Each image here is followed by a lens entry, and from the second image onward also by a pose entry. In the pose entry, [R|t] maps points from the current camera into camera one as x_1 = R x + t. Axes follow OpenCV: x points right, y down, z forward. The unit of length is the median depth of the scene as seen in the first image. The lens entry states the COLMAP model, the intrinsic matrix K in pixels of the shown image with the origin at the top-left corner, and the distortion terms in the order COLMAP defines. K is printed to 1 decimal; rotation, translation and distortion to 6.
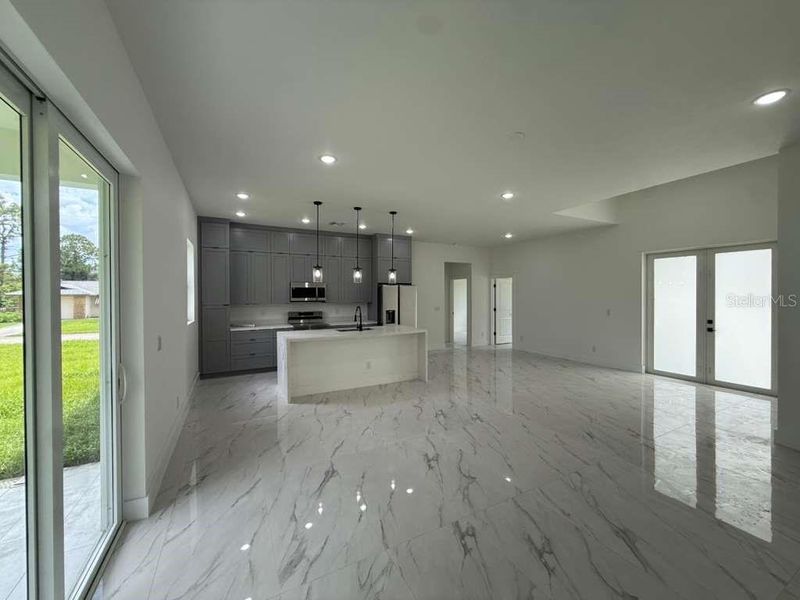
lens RADIAL K [[314.9, 0, 400.0], [0, 314.9, 300.0], [0, 0, 1]] dist [0.001705, 0.000107]
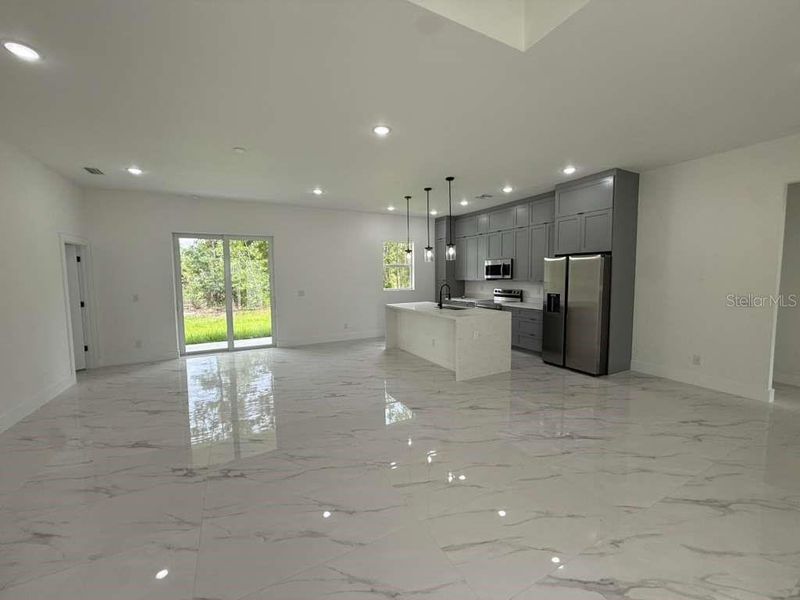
lens RADIAL K [[318.8, 0, 402.6], [0, 318.8, 301.3], [0, 0, 1]] dist [0.000243, 0.000269]
pose [[0.006497, 0.087165, -0.996173, 0.882871], [-0.003874, 0.996188, 0.087141, -0.014117], [0.999971, 0.003293, 0.006810, 0.858120]]
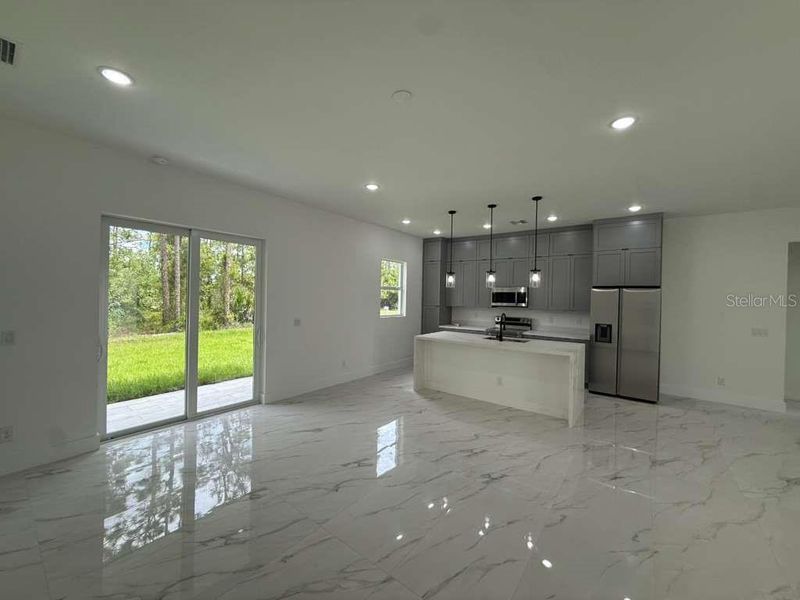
lens RADIAL K [[318.8, 0, 402.6], [0, 318.8, 301.3], [0, 0, 1]] dist [0.000243, 0.000269]
pose [[0.423948, 0.025874, -0.905317, 0.563781], [-0.035300, 0.999304, 0.012030, -0.015120], [0.904998, 0.026858, 0.424566, 0.357343]]
